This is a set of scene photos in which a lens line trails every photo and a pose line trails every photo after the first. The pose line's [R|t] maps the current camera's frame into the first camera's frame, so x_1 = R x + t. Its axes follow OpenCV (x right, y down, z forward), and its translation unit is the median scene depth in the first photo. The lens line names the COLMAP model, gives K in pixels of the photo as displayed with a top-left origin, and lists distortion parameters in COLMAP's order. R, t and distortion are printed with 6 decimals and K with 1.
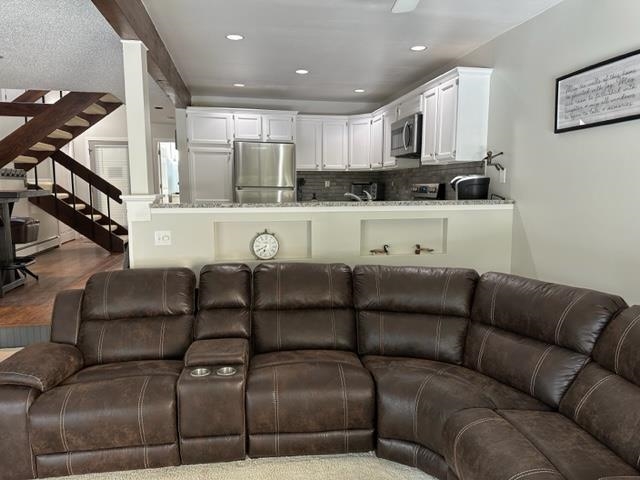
lens RADIAL K [[448.3, 0, 316.9], [0, 448.3, 239.2], [0, 0, 1]] dist [0.070496, -0.073693]
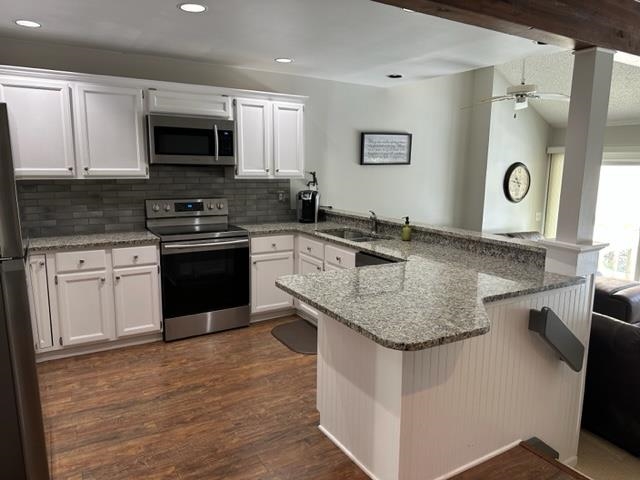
lens RADIAL K [[448.3, 0, 320.6], [0, 448.3, 241.6], [0, 0, 1]] dist [0.070496, -0.073693]
pose [[-0.358487, -0.161338, 0.919487, -0.482487], [0.103853, 0.971946, 0.211033, -0.157174], [-0.927740, 0.171144, -0.331675, 0.845782]]
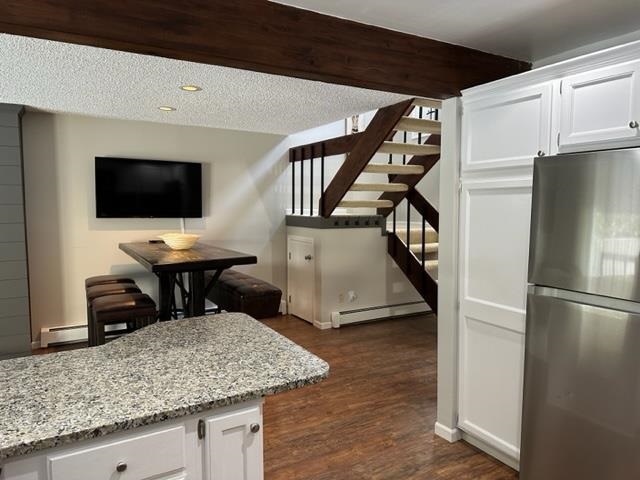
lens RADIAL K [[448.3, 0, 321.3], [0, 448.3, 235.4], [0, 0, 1]] dist [0.070496, -0.073693]
pose [[0.343306, 0.065265, -0.936953, 0.086476], [-0.112841, 0.993223, 0.027839, -0.135503], [0.932421, 0.096169, 0.348344, 0.665995]]
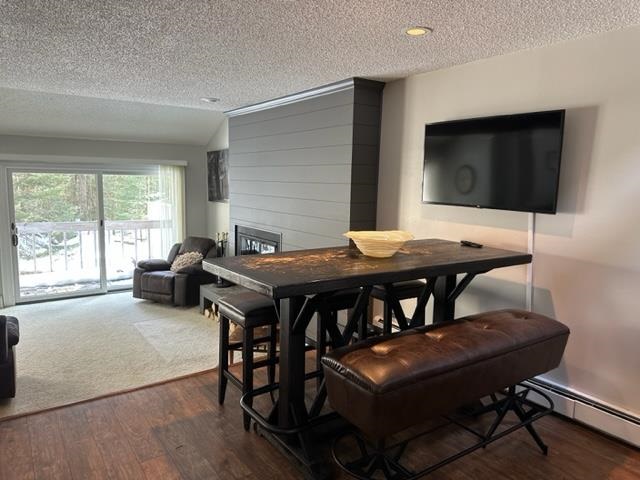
lens RADIAL K [[448.3, 0, 318.8], [0, 448.3, 240.1], [0, 0, 1]] dist [0.070496, -0.073693]
pose [[-0.905529, 0.035702, -0.422779, -0.368056], [-0.074954, 0.967320, 0.242226, -0.185386], [0.417610, 0.251032, -0.873261, 1.041059]]
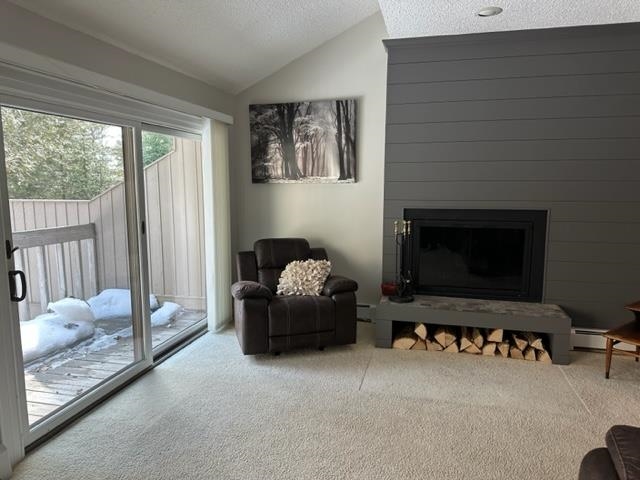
lens RADIAL K [[448.3, 0, 319.3], [0, 448.3, 239.9], [0, 0, 1]] dist [0.070496, -0.073693]
pose [[-0.401091, 0.114891, -0.908805, 0.042232], [-0.114974, 0.977944, 0.174374, -0.028138], [0.908794, 0.174429, -0.379035, 0.270851]]
